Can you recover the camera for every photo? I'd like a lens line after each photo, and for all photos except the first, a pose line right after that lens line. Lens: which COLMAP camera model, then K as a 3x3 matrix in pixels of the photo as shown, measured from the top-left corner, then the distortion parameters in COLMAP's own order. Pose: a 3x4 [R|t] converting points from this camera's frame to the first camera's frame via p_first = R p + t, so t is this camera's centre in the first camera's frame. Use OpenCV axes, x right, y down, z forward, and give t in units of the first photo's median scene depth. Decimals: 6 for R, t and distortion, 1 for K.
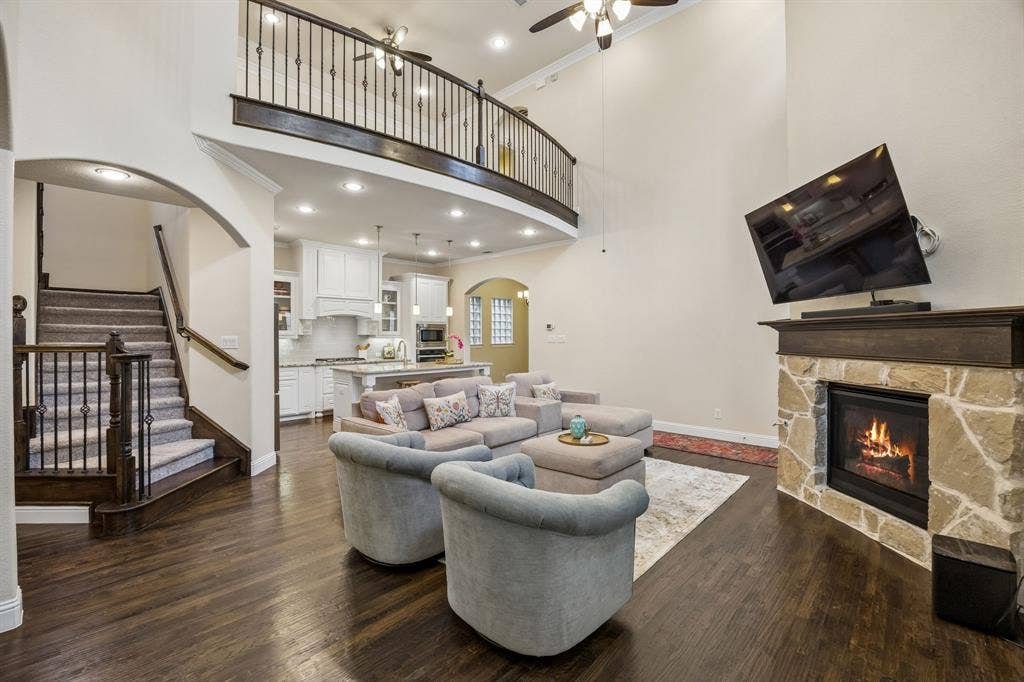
lens RADIAL K [[432.5, 0, 514.6], [0, 432.5, 336.6], [0, 0, 1]] dist [-0.026973, 0.000146]
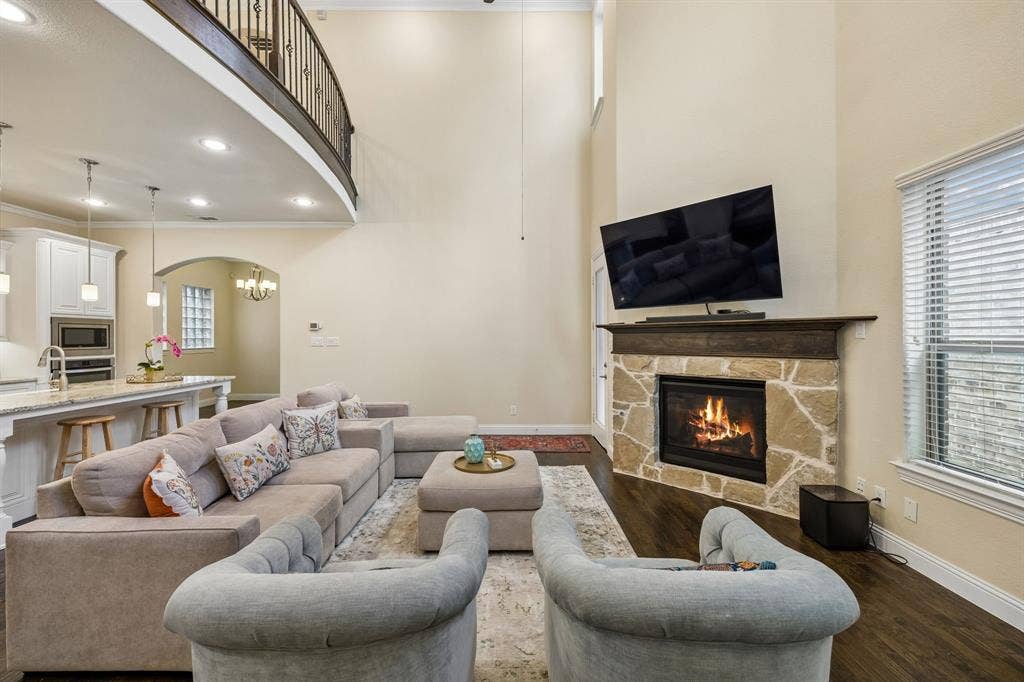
lens RADIAL K [[410.4, 0, 513.2], [0, 410.4, 337.9], [0, 0, 1]] dist [-0.000210, 0.000082]
pose [[0.736731, -0.001467, 0.676184, -0.356909], [0.002240, 0.999997, -0.000272, -0.000610], [-0.676182, 0.001715, 0.736733, 0.416605]]
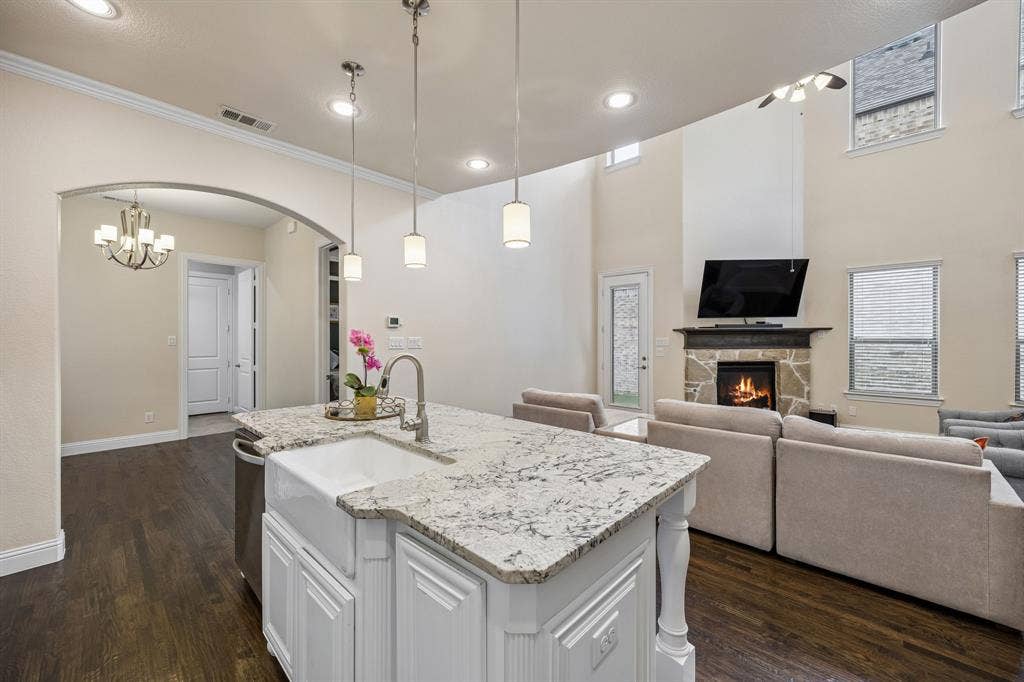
lens RADIAL K [[402.8, 0, 514.6], [0, 402.8, 338.7], [0, 0, 1]] dist [0.000089, -0.000003]
pose [[0.016762, -0.000411, 0.999859, -1.025392], [0.001815, 0.999998, 0.000381, 0.001310], [-0.999858, 0.001808, 0.016763, 1.819522]]
